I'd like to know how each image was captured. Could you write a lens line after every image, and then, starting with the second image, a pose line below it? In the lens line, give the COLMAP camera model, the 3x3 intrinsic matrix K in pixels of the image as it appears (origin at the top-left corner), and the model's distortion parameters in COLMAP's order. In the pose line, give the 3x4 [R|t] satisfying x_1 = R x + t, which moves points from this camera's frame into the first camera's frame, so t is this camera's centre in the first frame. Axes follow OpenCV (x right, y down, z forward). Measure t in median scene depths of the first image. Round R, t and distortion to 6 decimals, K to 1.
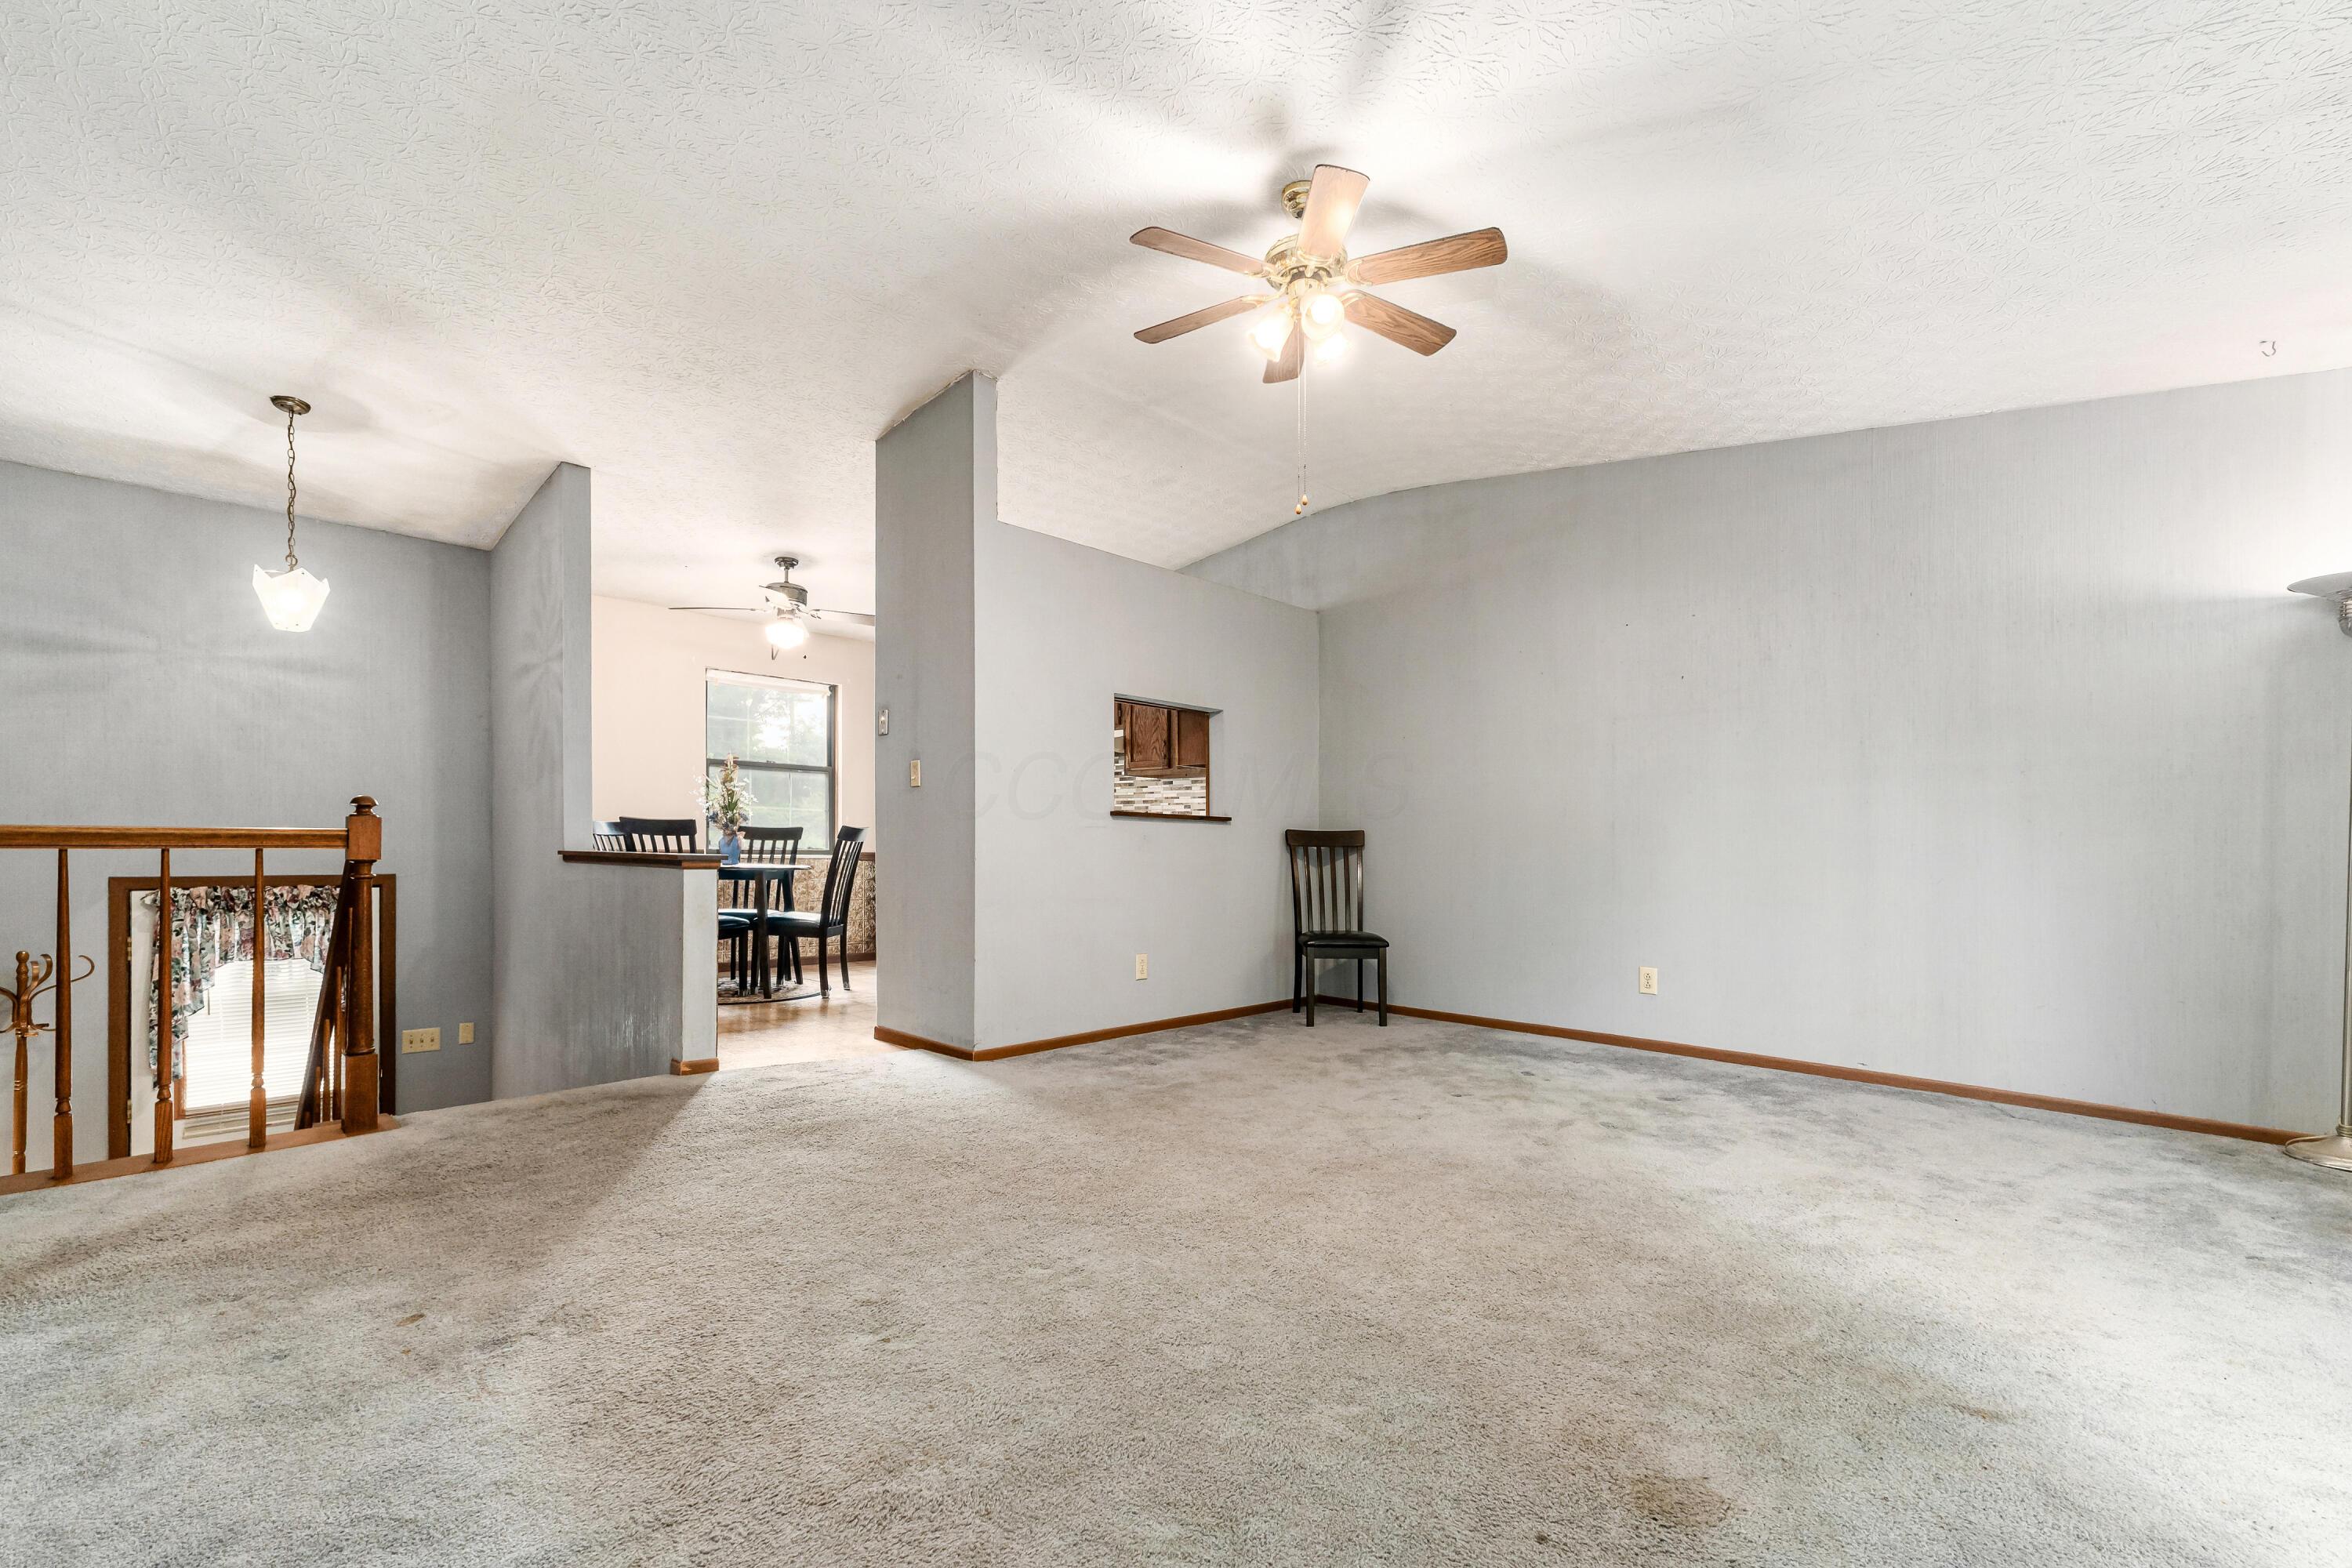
lens RADIAL K [[995.3, 0, 1177.3], [0, 995.3, 838.0], [0, 0, 1]] dist [0.000420, 0.000154]
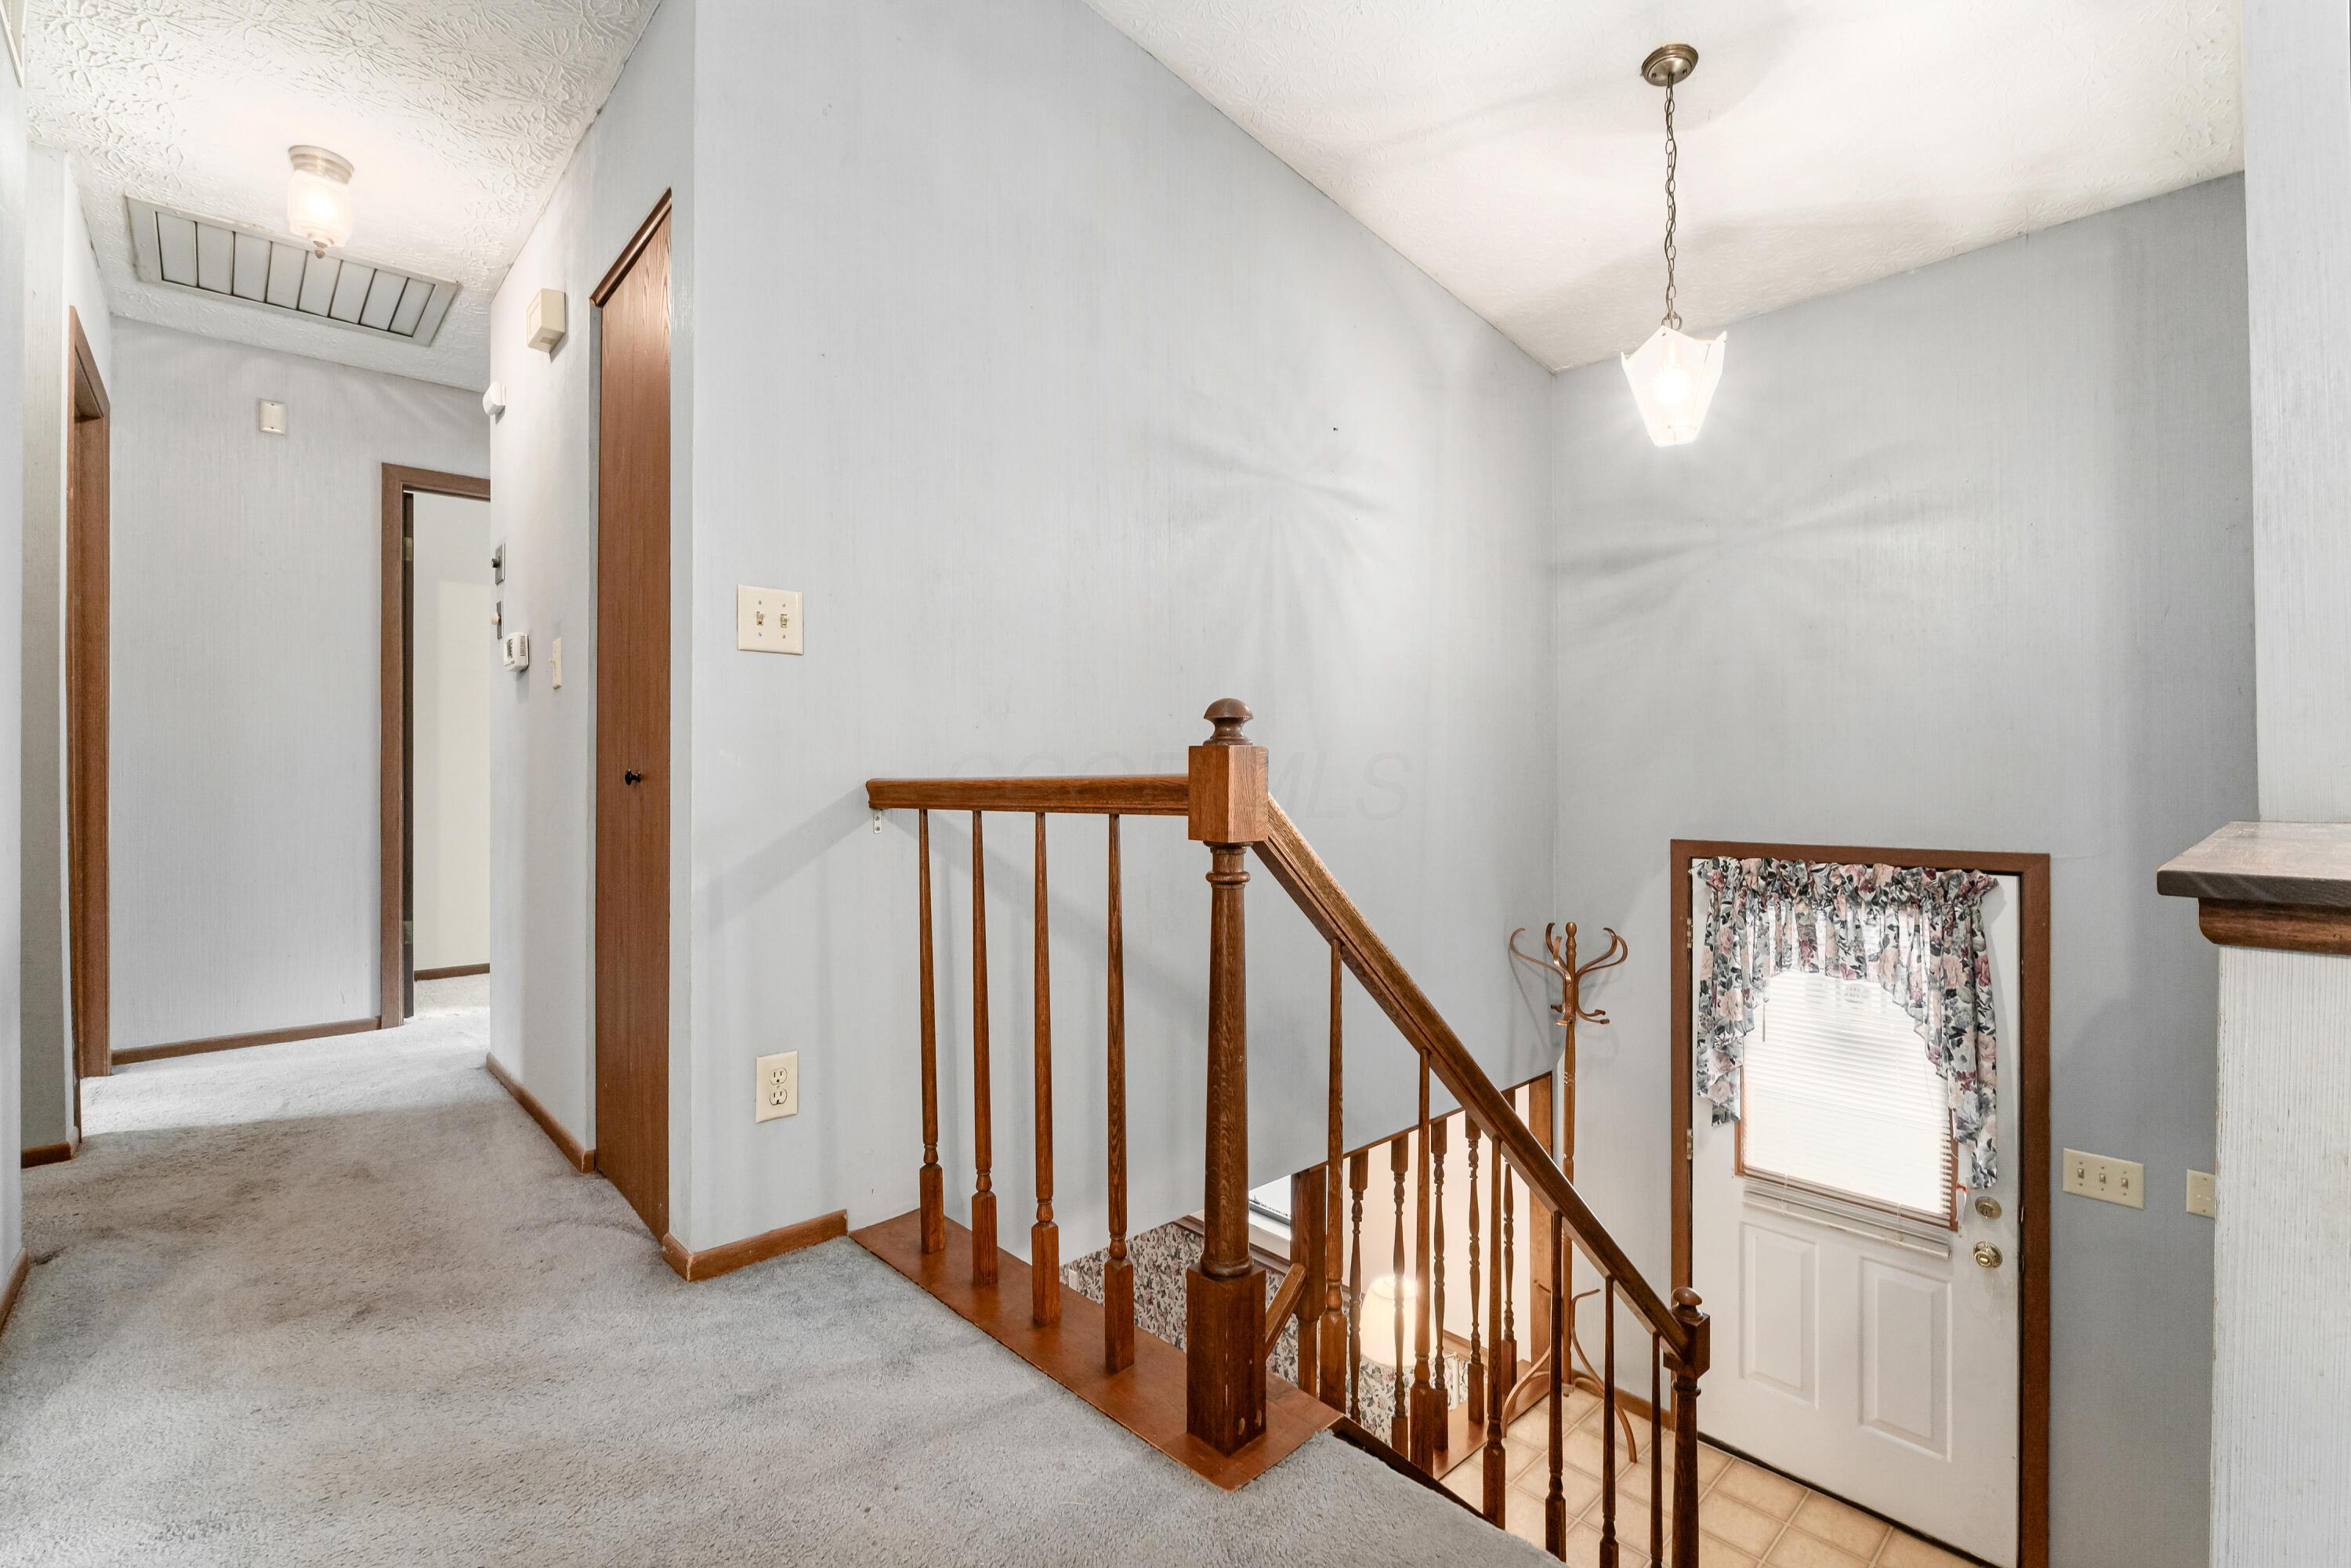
lens RADIAL K [[1043.1, 0, 1175.5], [0, 1043.1, 784.0], [0, 0, 1]] dist [0.002944, 0.000257]
pose [[-0.060013, -0.008213, -0.998164, -0.211805], [0.006275, 0.999943, -0.008605, -0.000029], [0.998178, -0.006779, -0.059958, 0.633143]]
